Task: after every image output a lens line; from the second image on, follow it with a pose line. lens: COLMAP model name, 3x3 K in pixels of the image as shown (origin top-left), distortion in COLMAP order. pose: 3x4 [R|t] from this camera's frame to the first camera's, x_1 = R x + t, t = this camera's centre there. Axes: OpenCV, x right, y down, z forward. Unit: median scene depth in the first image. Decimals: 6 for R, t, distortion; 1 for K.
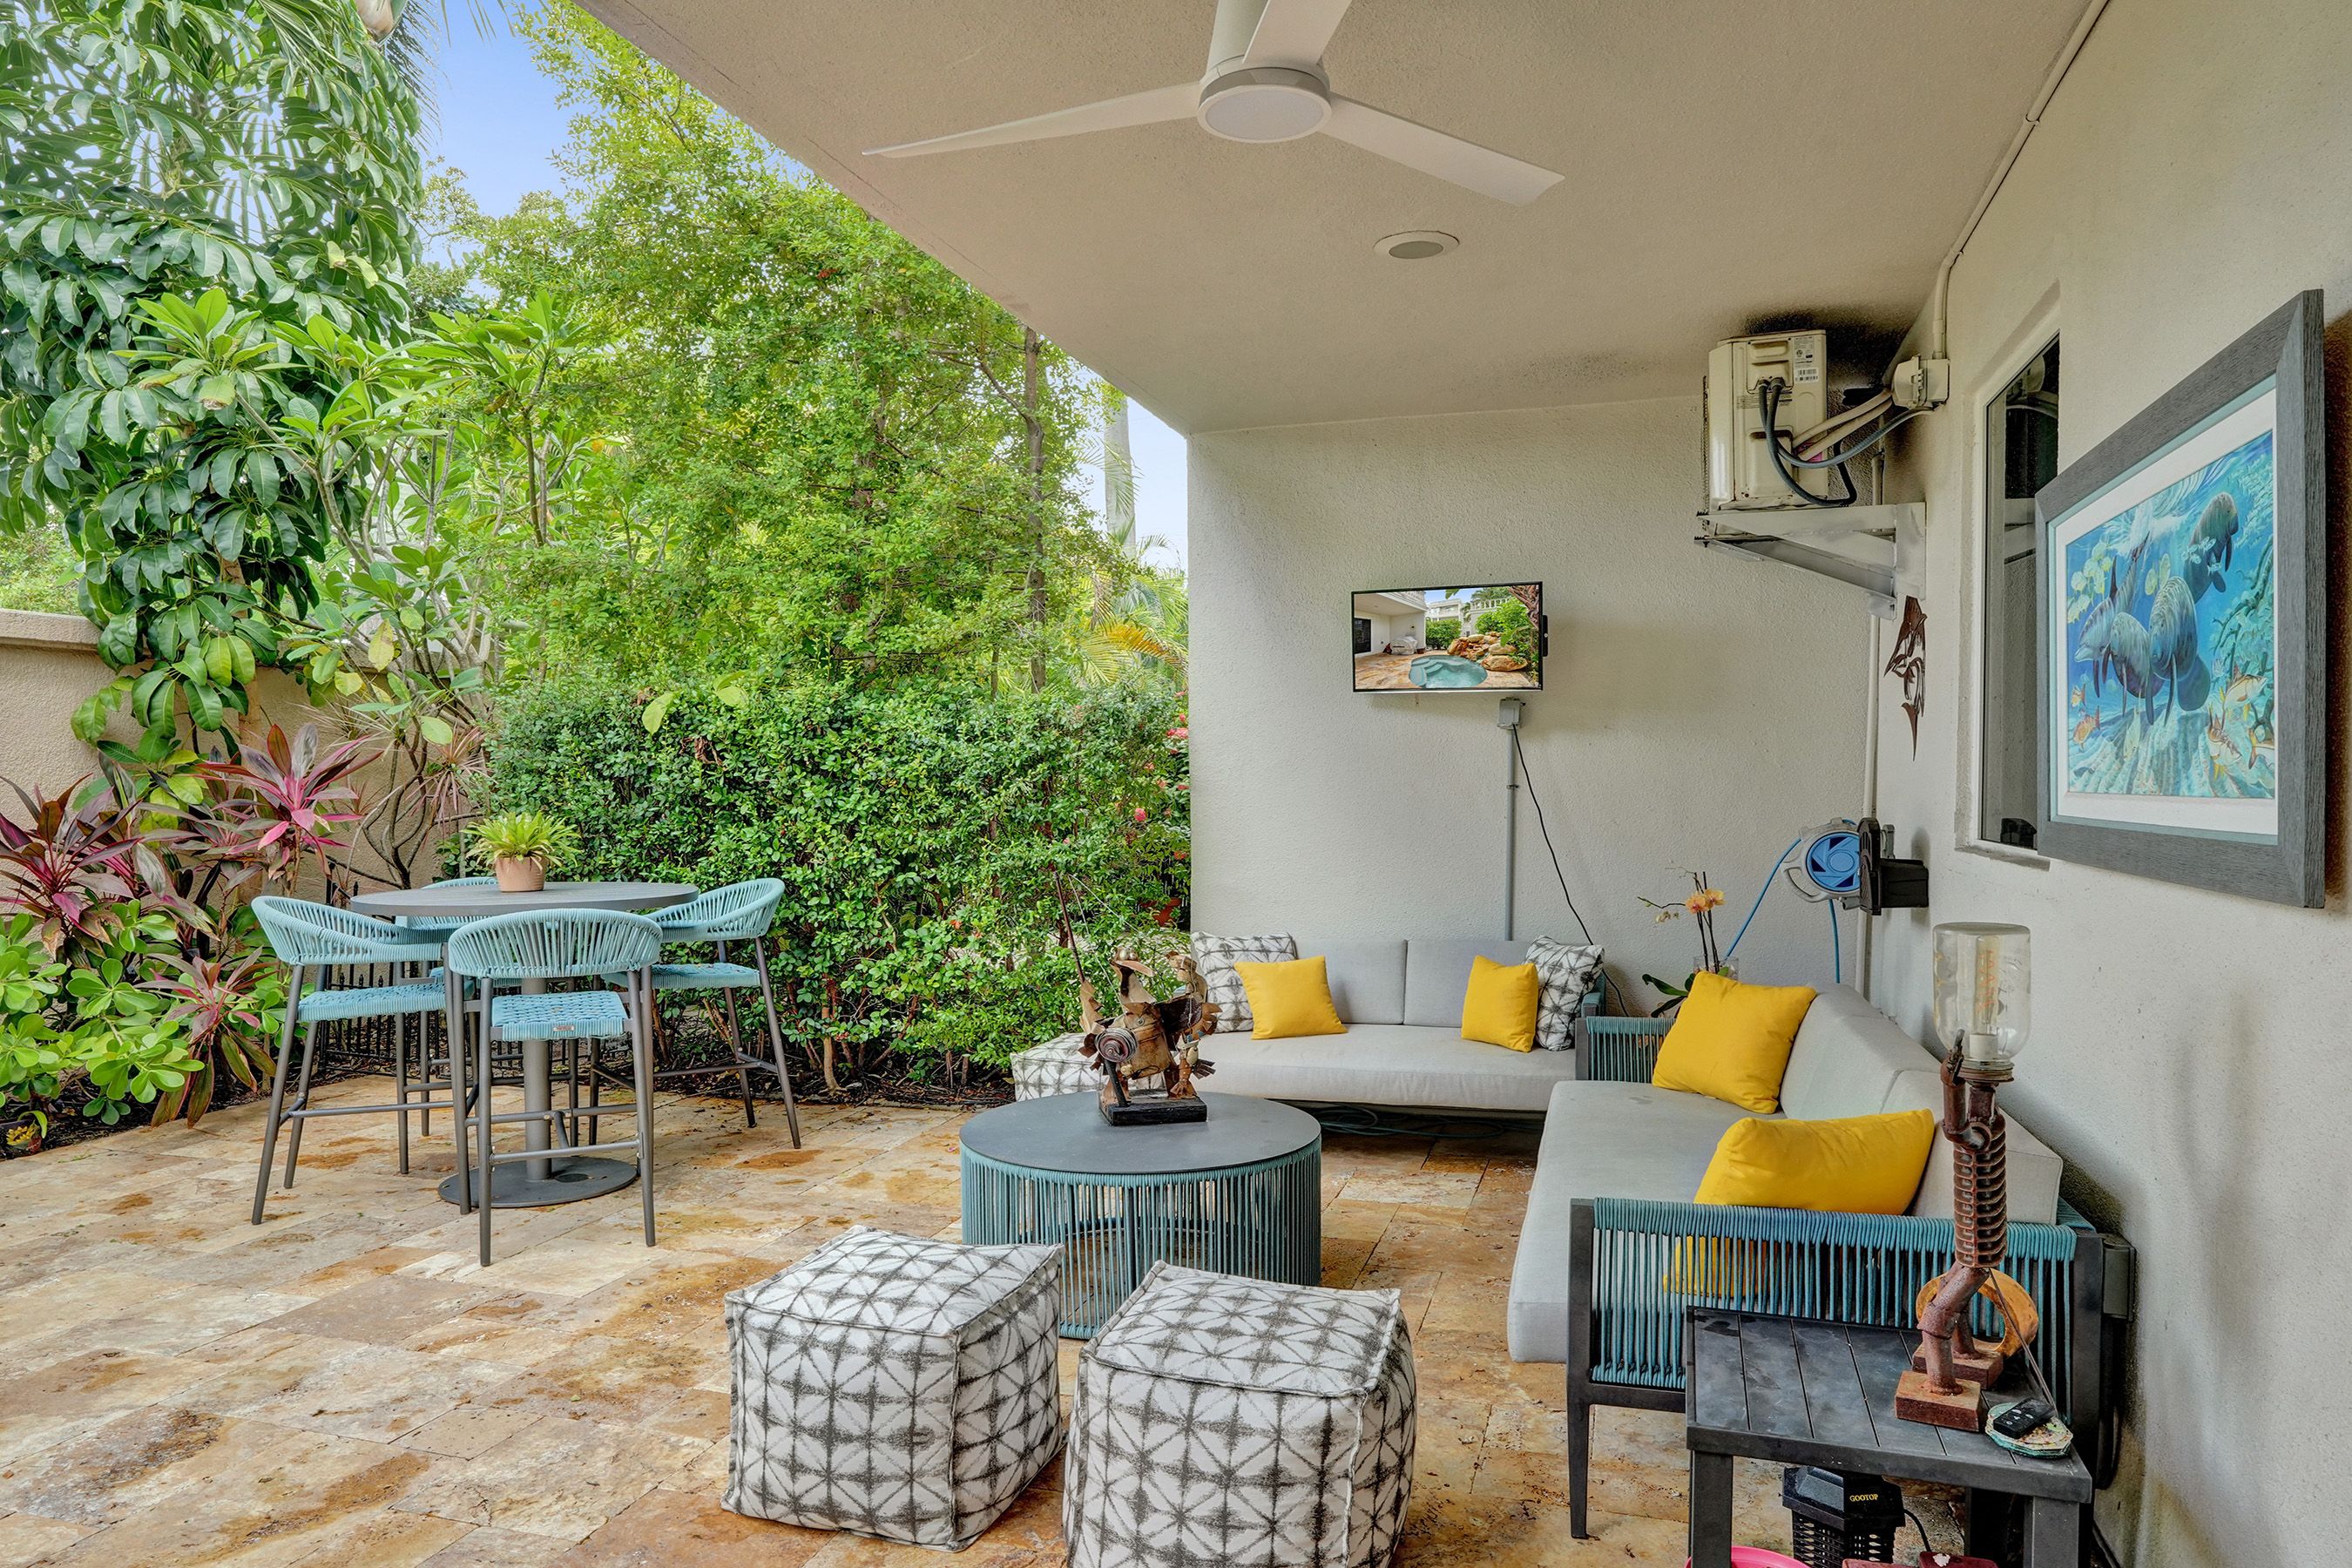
lens RADIAL K [[1500.3, 0, 1155.5], [0, 1500.3, 850.4], [0, 0, 1]] dist [0.005109, 0.004573]
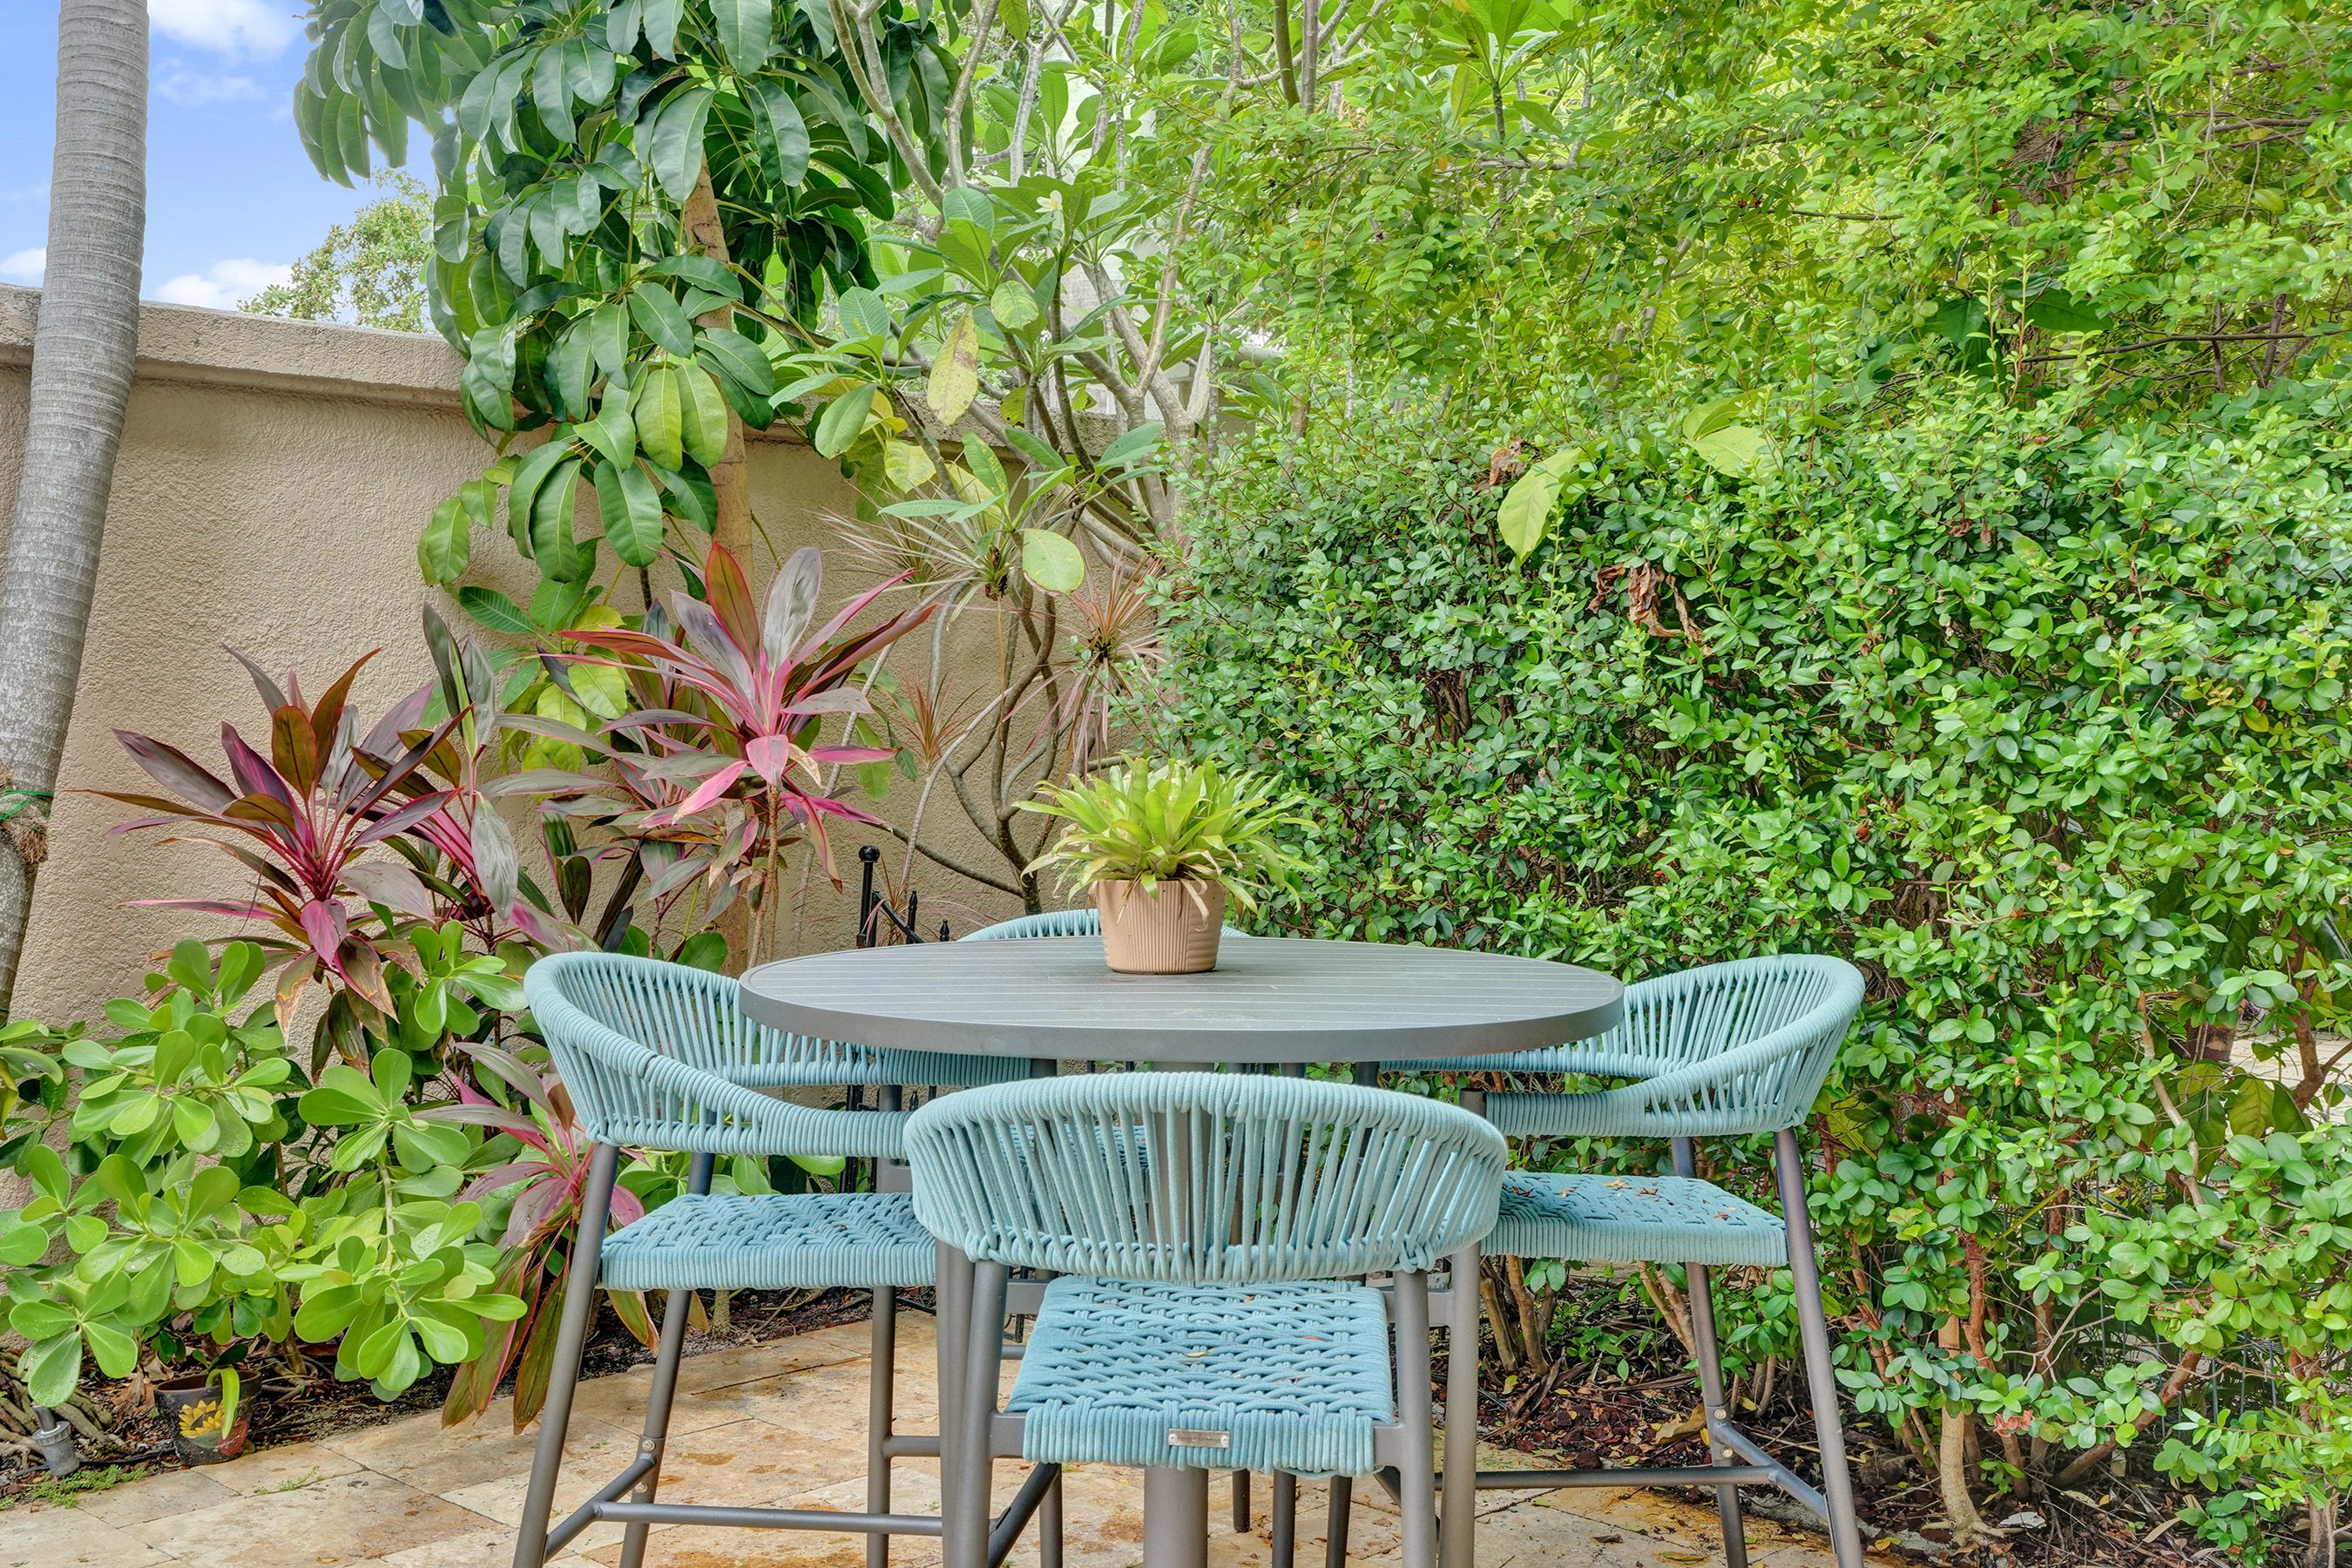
lens RADIAL K [[2354.3, 0, 1172.7], [0, 2354.3, 787.3], [0, 0, 1]] dist [0.043240, 0.000000]
pose [[0.883693, 0.032983, -0.466903, -0.131368], [-0.037593, 0.999293, -0.000558, -0.015573], [0.466555, 0.018046, 0.884308, 0.427468]]
